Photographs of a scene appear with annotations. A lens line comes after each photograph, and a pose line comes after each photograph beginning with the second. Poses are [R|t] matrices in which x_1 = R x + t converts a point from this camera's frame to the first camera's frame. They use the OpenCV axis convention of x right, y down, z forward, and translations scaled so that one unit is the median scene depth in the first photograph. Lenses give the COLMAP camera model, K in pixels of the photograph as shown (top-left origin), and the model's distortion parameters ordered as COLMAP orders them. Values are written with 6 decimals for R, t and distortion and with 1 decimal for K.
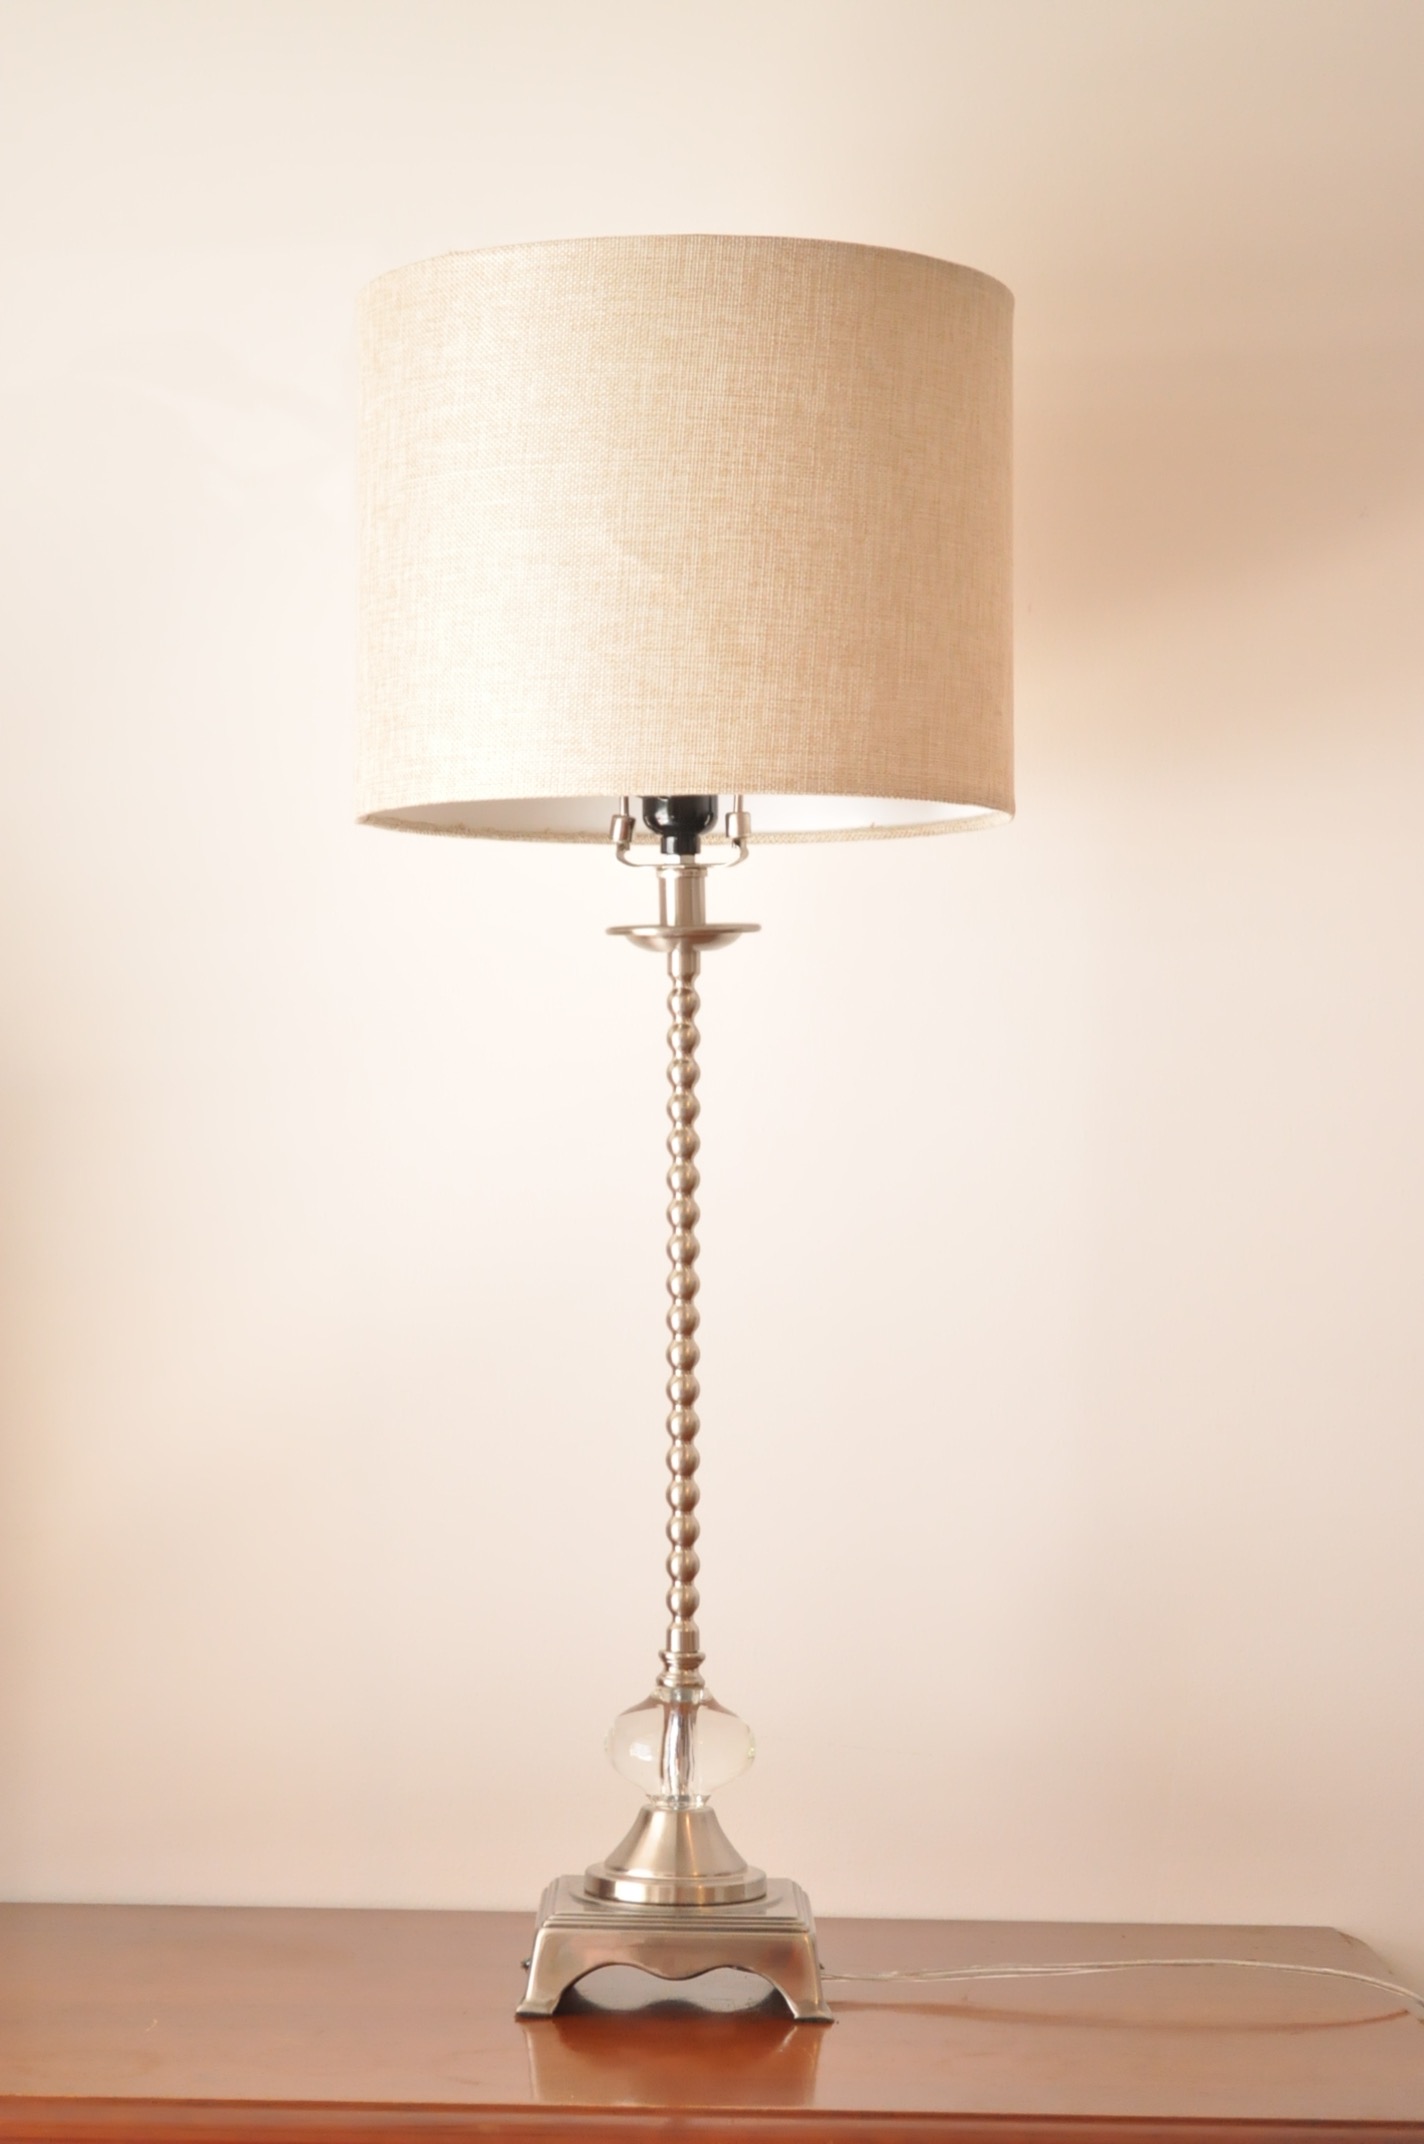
lens RADIAL K [[4122.7, 0, 712.0], [0, 4122.7, 1072.0], [0, 0, 1]] dist [-0.110933, -0.005896]
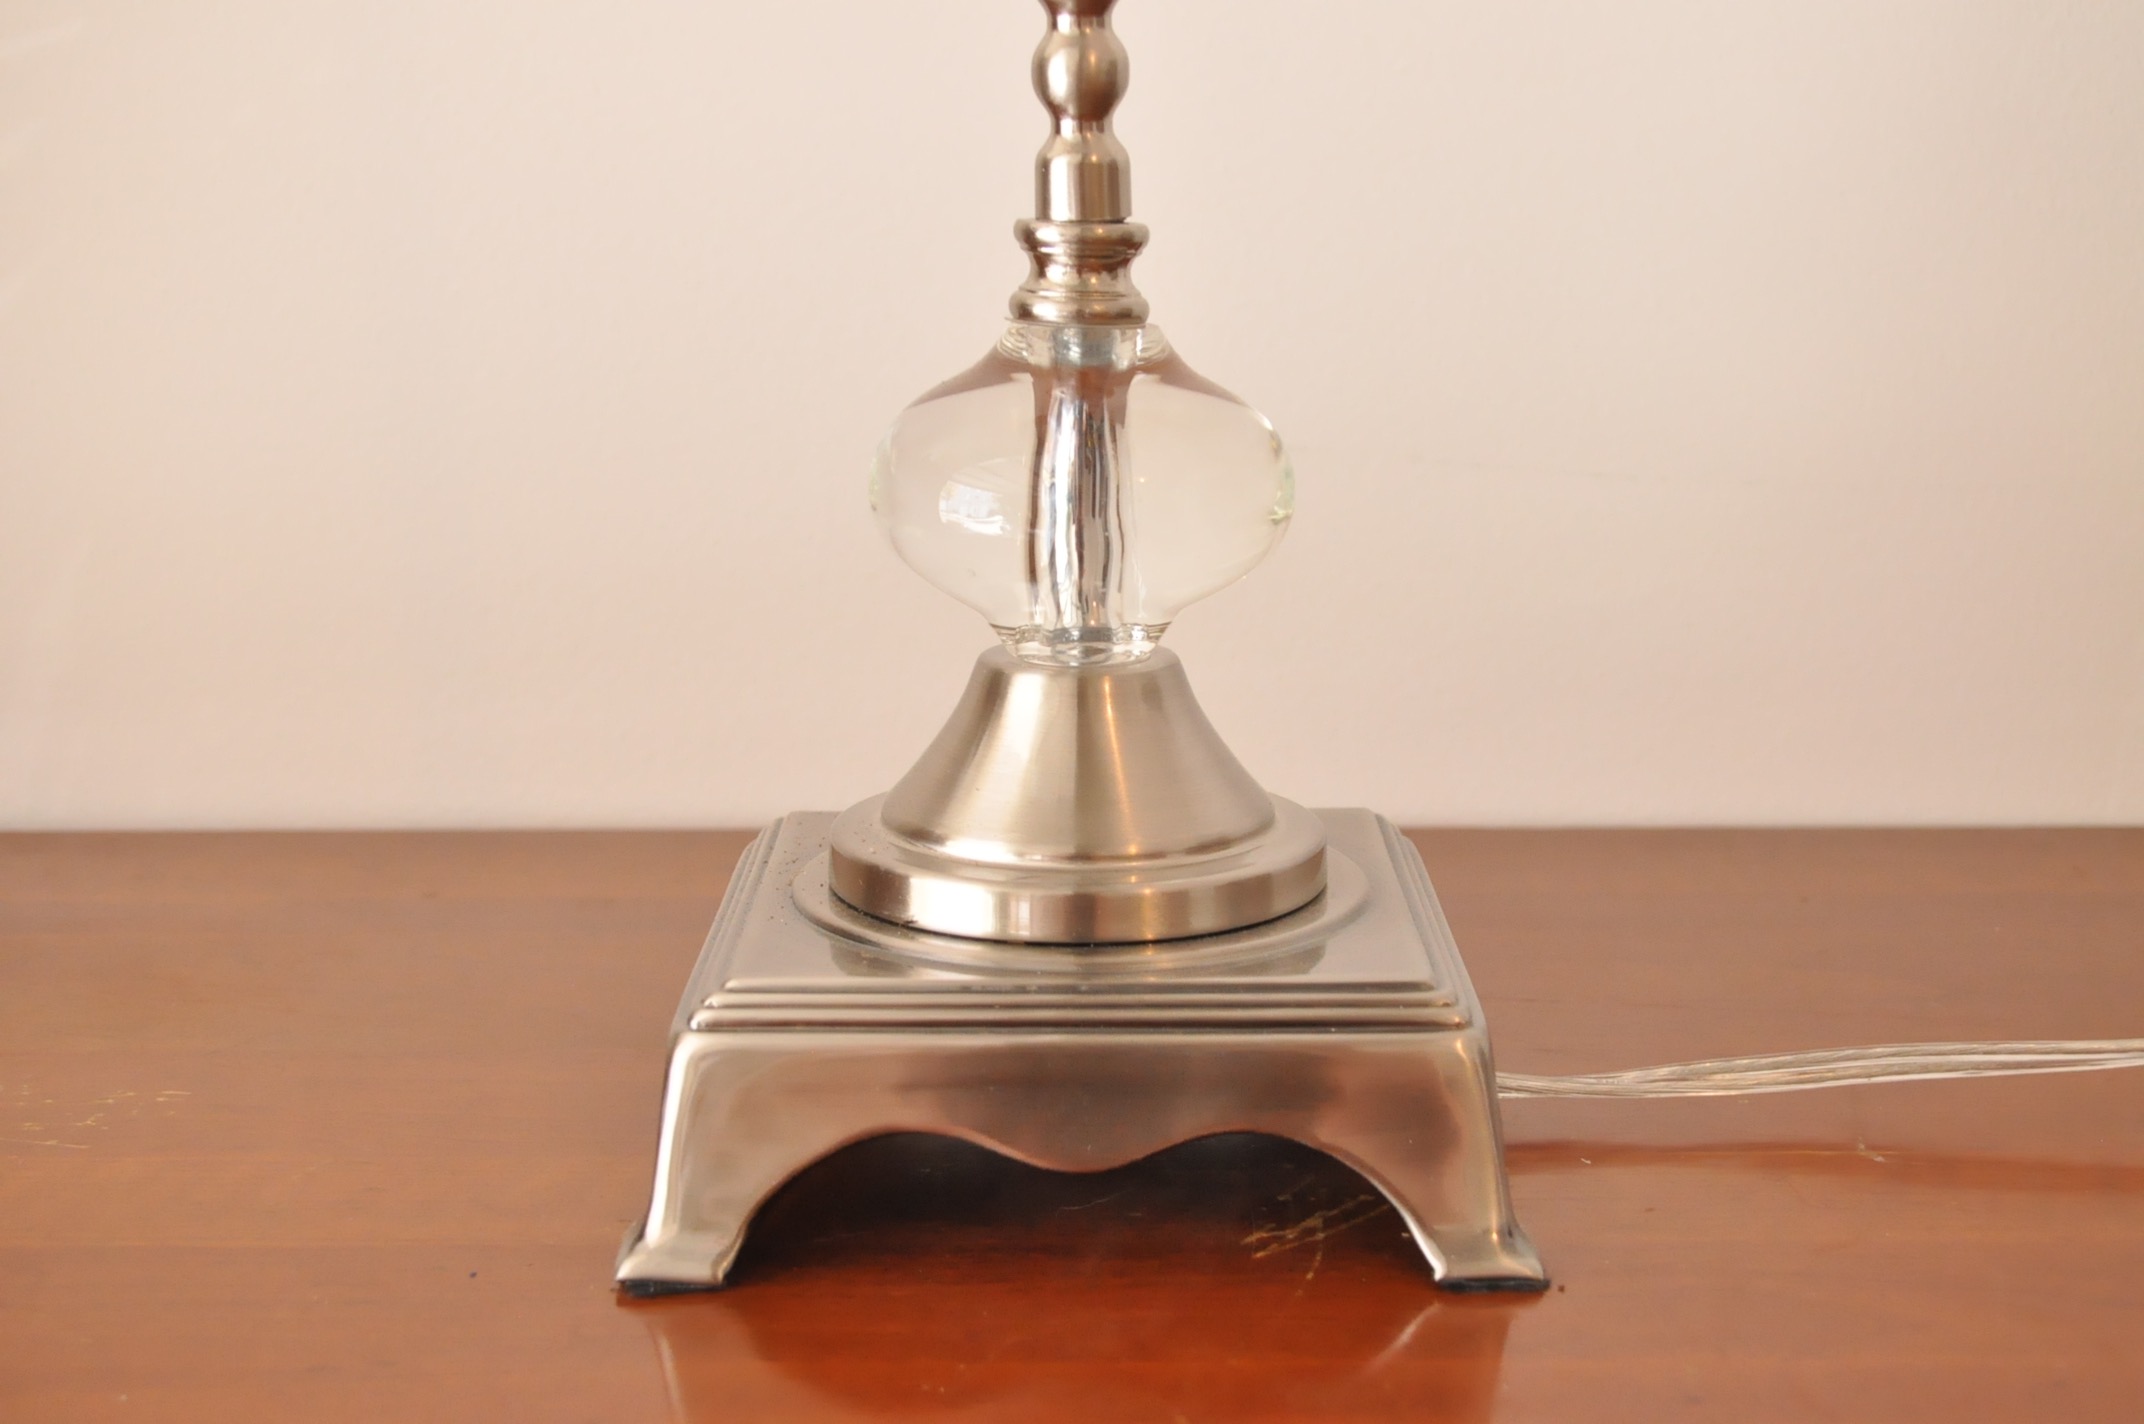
lens RADIAL K [[3192.4, 0, 1072.0], [0, 3192.4, 712.0], [0, 0, 1]] dist [-0.004916, -0.003095]
pose [[0.999522, -0.019448, -0.024017, -0.002488], [0.025099, 0.964268, 0.263738, 0.113653], [0.018030, -0.264214, 0.964295, 0.754387]]
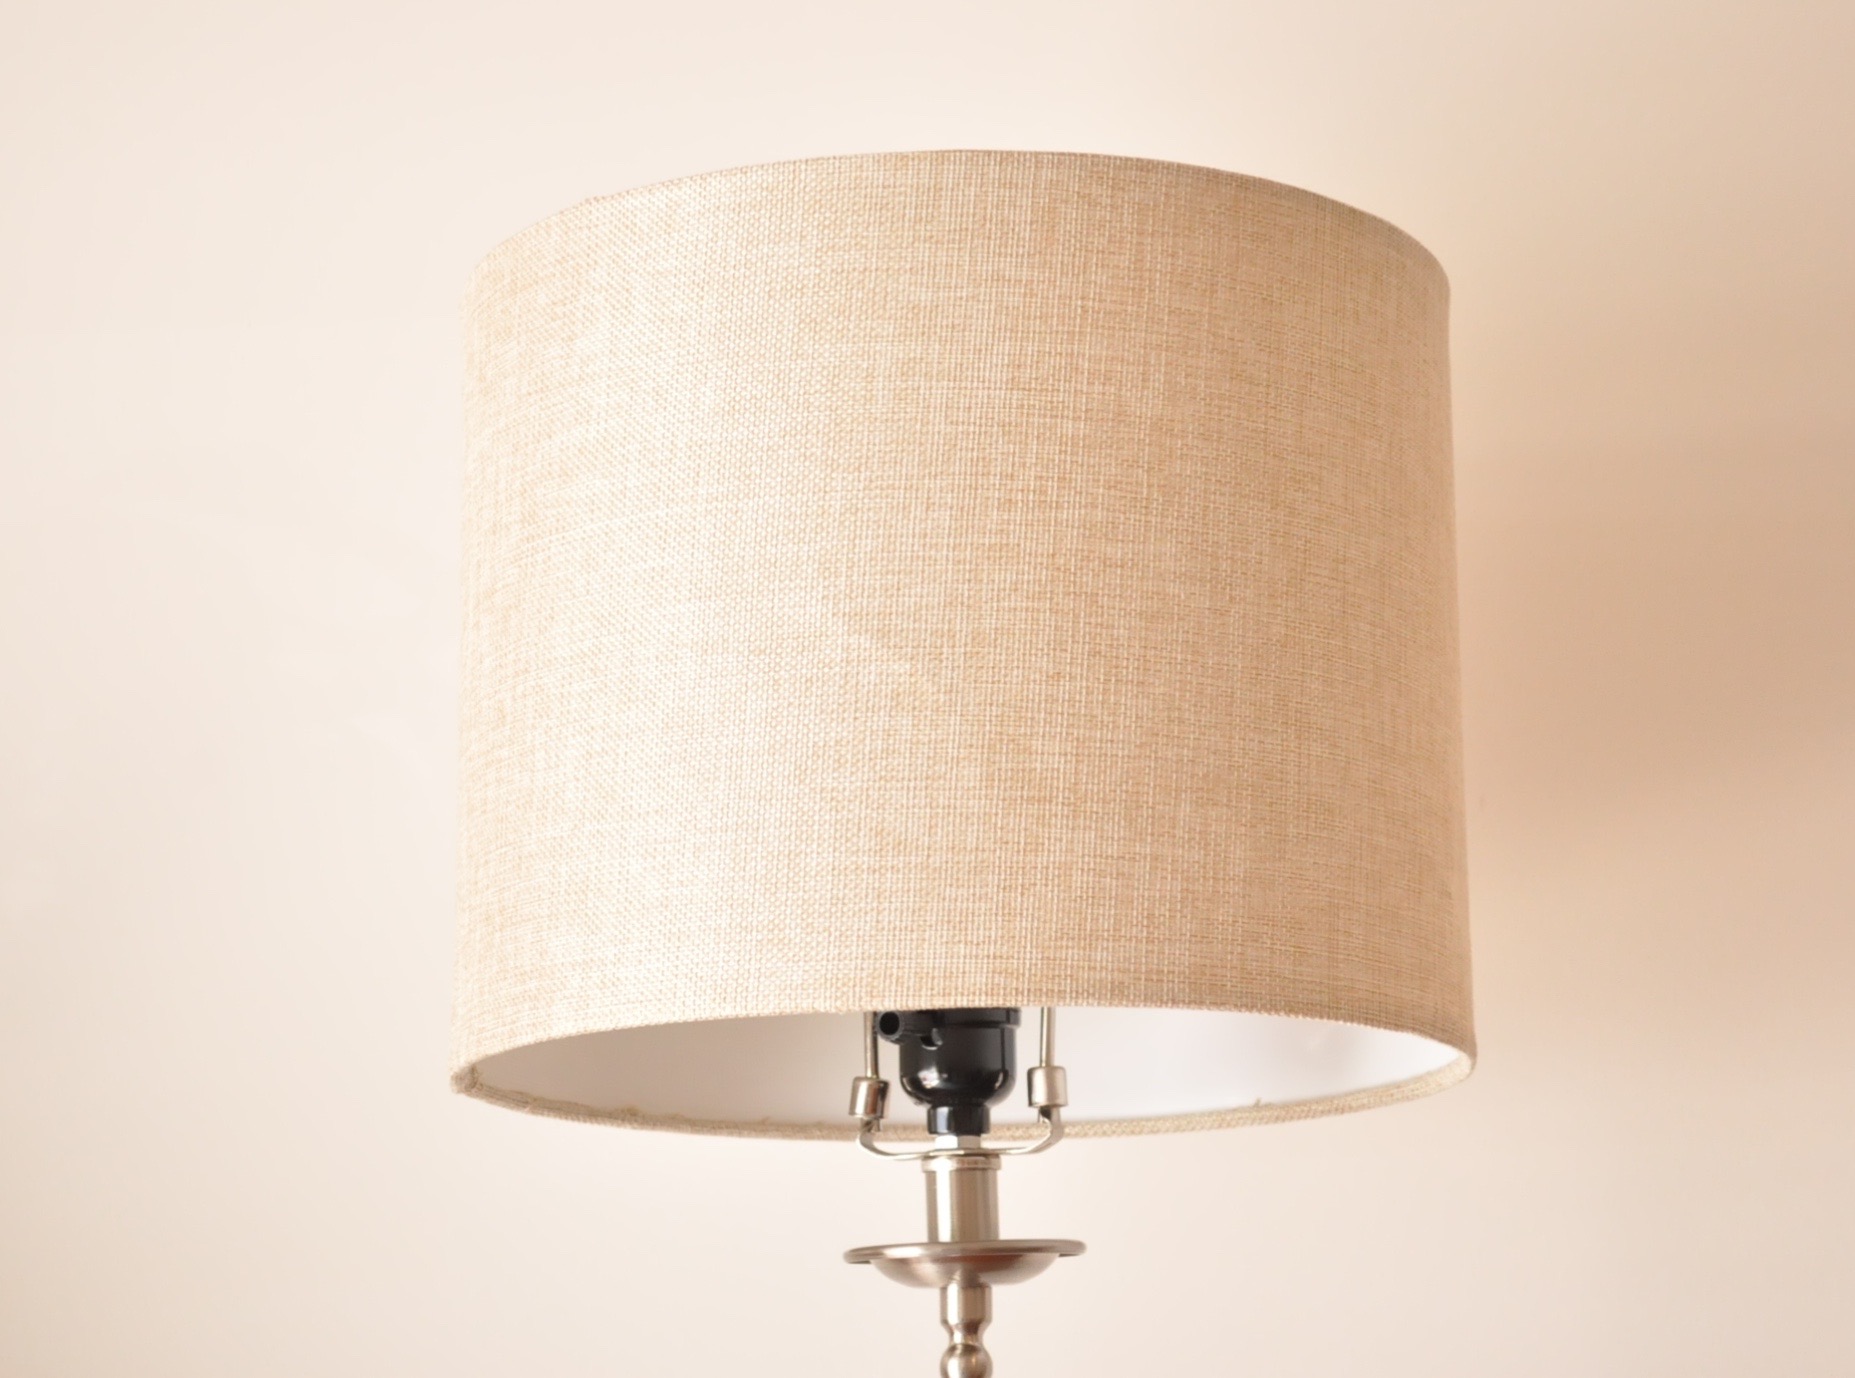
lens RADIAL K [[4424.6, 0, 1022.8], [0, 4424.6, 687.0], [0, 0, 1]] dist [-0.029767, 0.101027]
pose [[0.999693, -0.017801, -0.017211, 0.016158], [0.013853, 0.978228, -0.207071, 0.022994], [0.020522, 0.206769, 0.978175, 0.320178]]
